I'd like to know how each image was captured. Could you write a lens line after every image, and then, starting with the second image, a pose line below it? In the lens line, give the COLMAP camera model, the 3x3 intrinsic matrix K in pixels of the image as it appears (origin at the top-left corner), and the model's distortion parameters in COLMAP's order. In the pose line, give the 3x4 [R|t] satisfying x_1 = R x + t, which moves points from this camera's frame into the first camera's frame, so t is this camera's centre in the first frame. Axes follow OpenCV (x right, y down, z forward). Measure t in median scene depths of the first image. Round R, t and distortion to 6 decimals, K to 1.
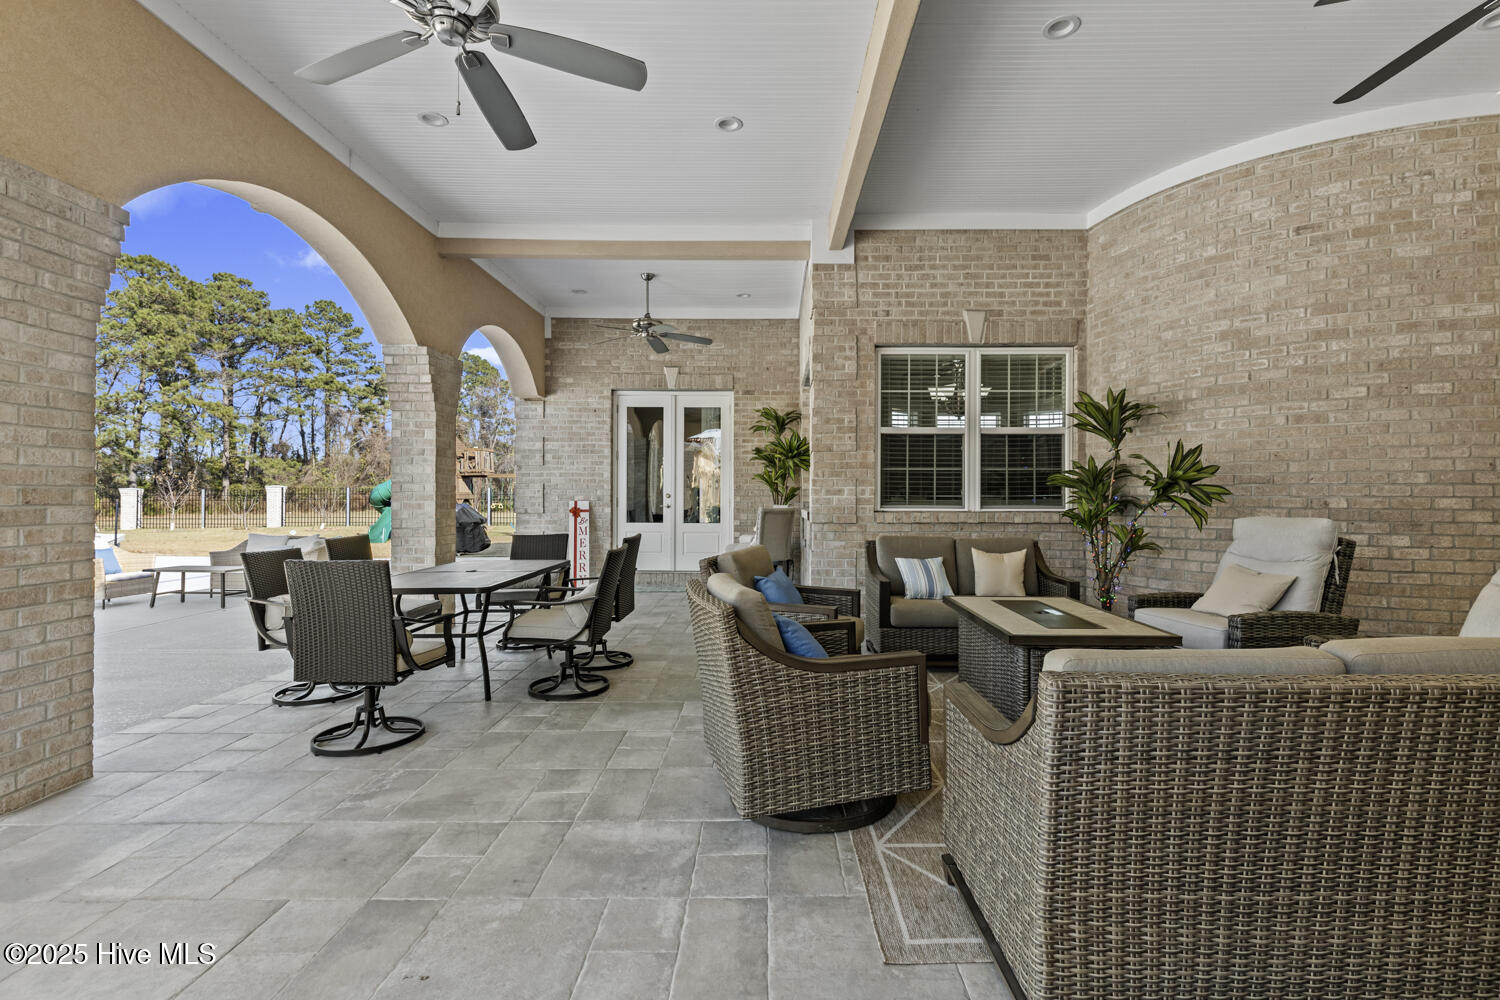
lens RADIAL K [[678.5, 0, 756.1], [0, 678.5, 502.2], [0, 0, 1]] dist [0.000615, -0.000396]
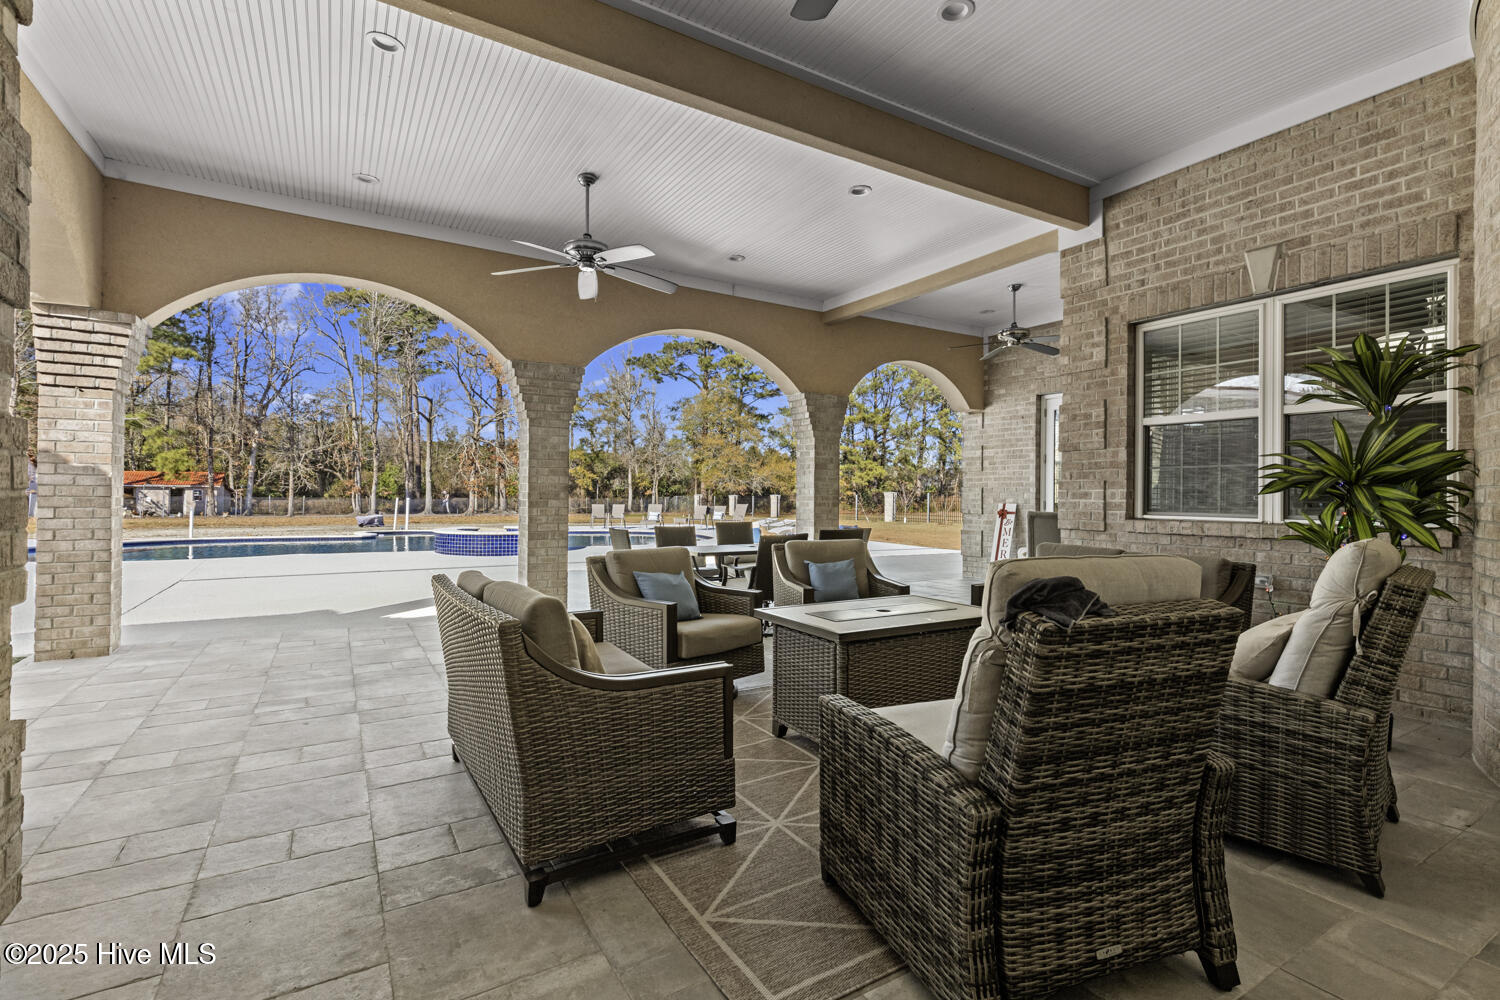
lens RADIAL K [[667.7, 0, 750.0], [0, 667.7, 500.0], [0, 0, 1]] dist [-0.011337, -0.000047]
pose [[0.531432, 0.008981, -0.847053, 0.634165], [-0.015699, 0.999876, 0.000752, -0.002658], [0.846955, 0.012898, 0.531507, 0.155736]]
